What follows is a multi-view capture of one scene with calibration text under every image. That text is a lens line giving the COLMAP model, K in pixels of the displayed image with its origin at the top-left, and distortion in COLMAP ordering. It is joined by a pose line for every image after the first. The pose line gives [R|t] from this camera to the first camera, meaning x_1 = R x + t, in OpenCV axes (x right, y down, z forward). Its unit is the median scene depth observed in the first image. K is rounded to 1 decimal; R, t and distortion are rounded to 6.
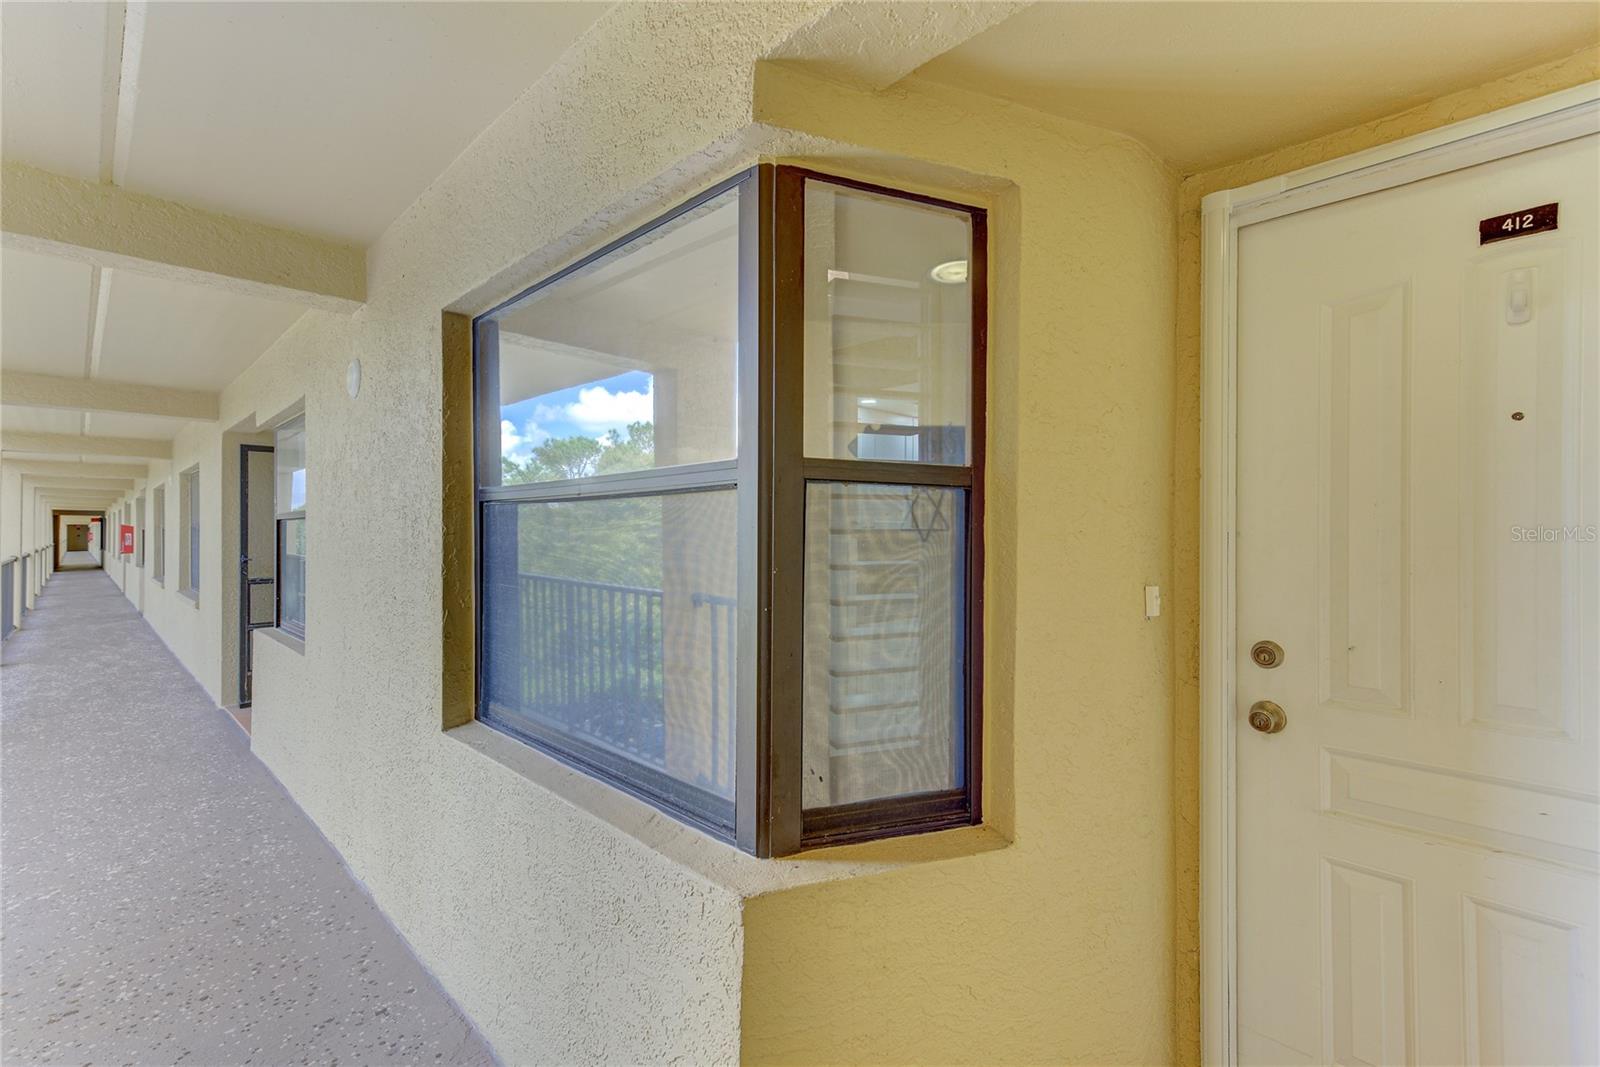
lens RADIAL K [[730.8, 0, 790.1], [0, 730.8, 534.1], [0, 0, 1]] dist [0.024516, -0.000133]
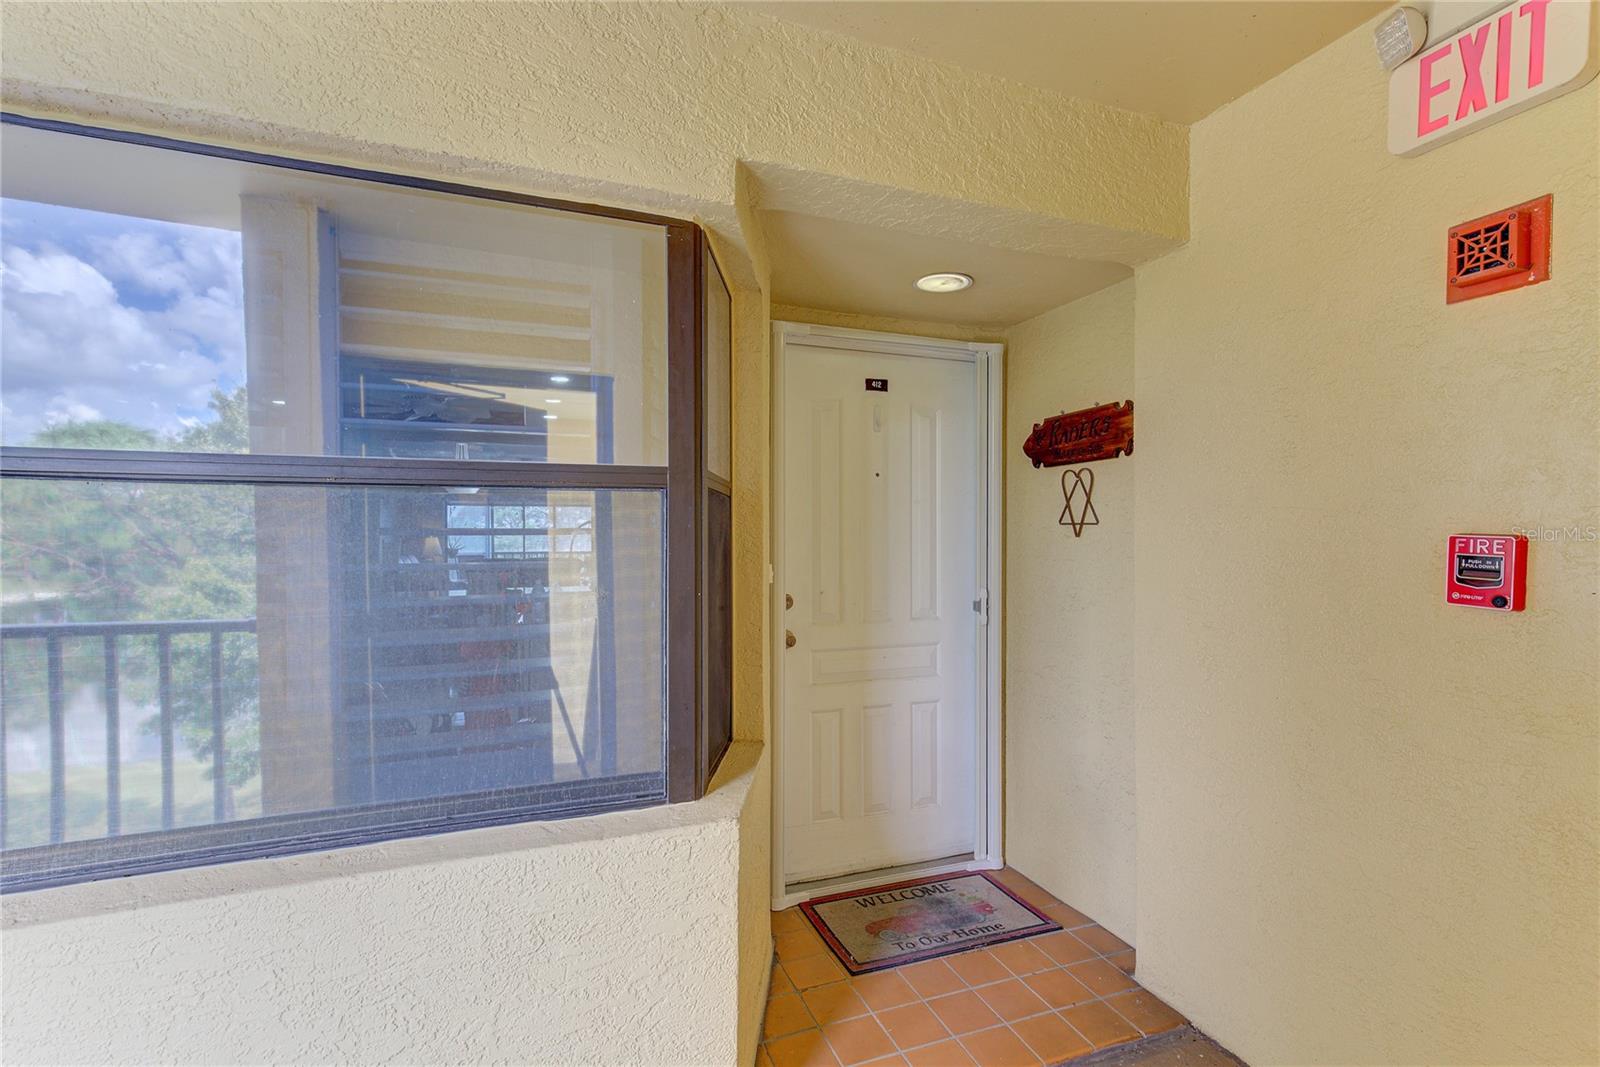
lens RADIAL K [[766.1, 0, 804.3], [0, 766.1, 543.8], [0, 0, 1]] dist [0.000596, -0.000030]
pose [[0.381089, -0.019246, 0.924338, -1.099701], [0.010106, 0.999810, 0.016651, 0.000962], [-0.924483, 0.002996, 0.381211, 0.349454]]
